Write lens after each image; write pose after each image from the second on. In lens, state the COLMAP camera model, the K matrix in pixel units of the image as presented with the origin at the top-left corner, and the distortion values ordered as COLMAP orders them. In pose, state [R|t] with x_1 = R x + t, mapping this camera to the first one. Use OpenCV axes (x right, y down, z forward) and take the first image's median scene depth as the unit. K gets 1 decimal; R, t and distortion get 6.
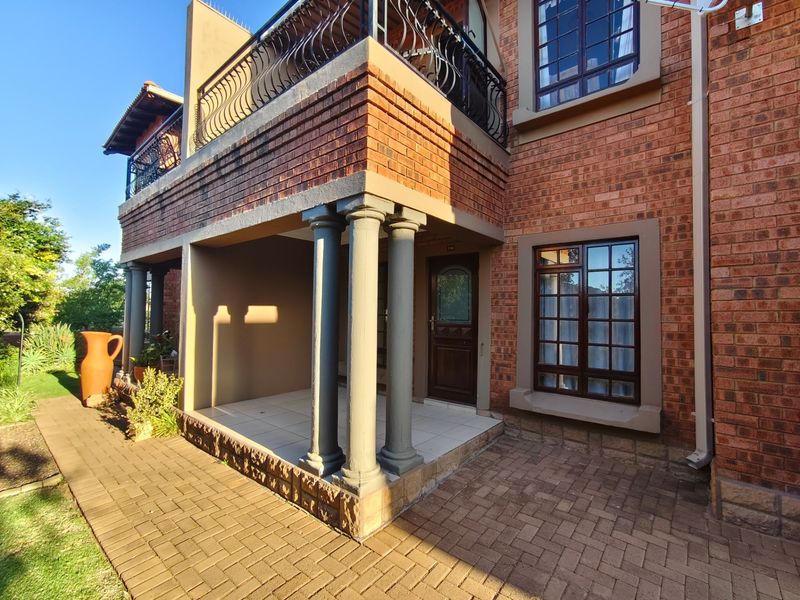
lens RADIAL K [[360.3, 0, 398.7], [0, 360.3, 298.8], [0, 0, 1]] dist [-0.056566, 0.033673]
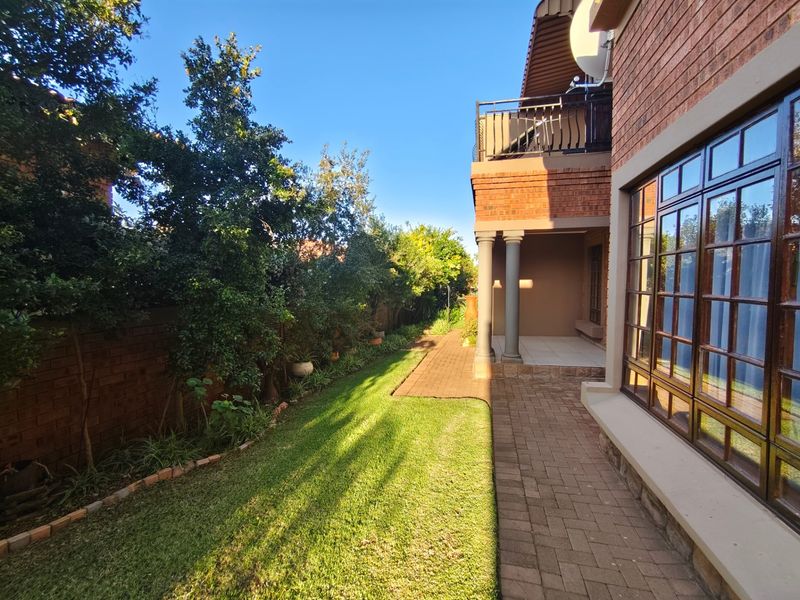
lens RADIAL K [[360.3, 0, 398.7], [0, 360.3, 298.8], [0, 0, 1]] dist [-0.056566, 0.033673]
pose [[0.447368, 0.026014, -0.893971, 1.155858], [0.041604, 0.997889, 0.049858, -0.002098], [0.893382, -0.059497, 0.445342, -0.321262]]
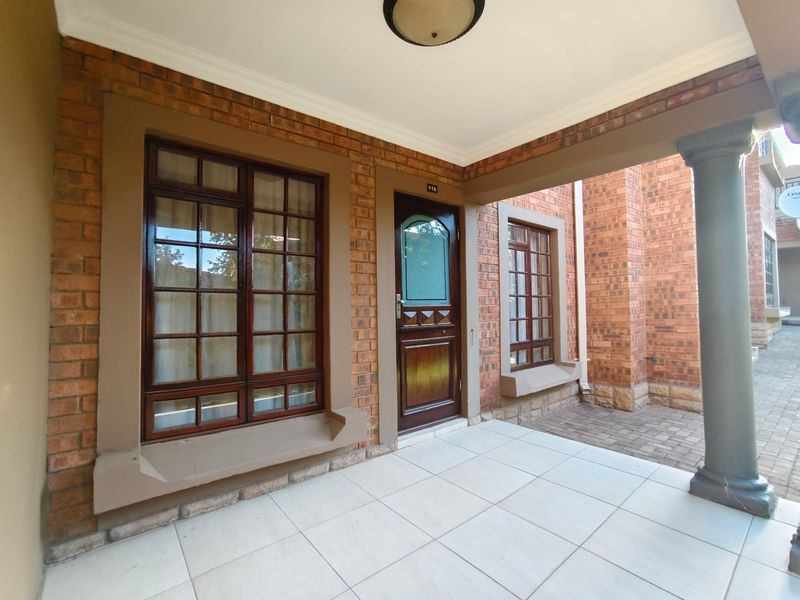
lens RADIAL K [[360.3, 0, 398.7], [0, 360.3, 298.8], [0, 0, 1]] dist [-0.056566, 0.033673]
pose [[0.195238, 0.006640, 0.980733, -0.636851], [-0.022377, 0.999747, -0.002314, 0.077446], [-0.980501, -0.021495, 0.195337, 1.189852]]
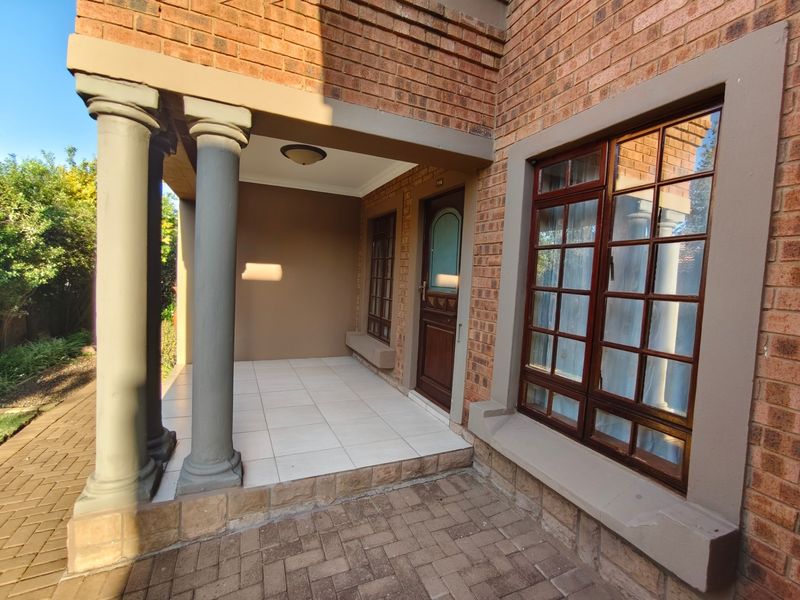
lens RADIAL K [[360.3, 0, 398.7], [0, 360.3, 298.8], [0, 0, 1]] dist [-0.056566, 0.033673]
pose [[0.901189, 0.059458, -0.429328, 0.485343], [-0.024406, 0.995936, 0.086700, 0.029290], [0.432738, -0.067655, 0.898977, 0.433327]]
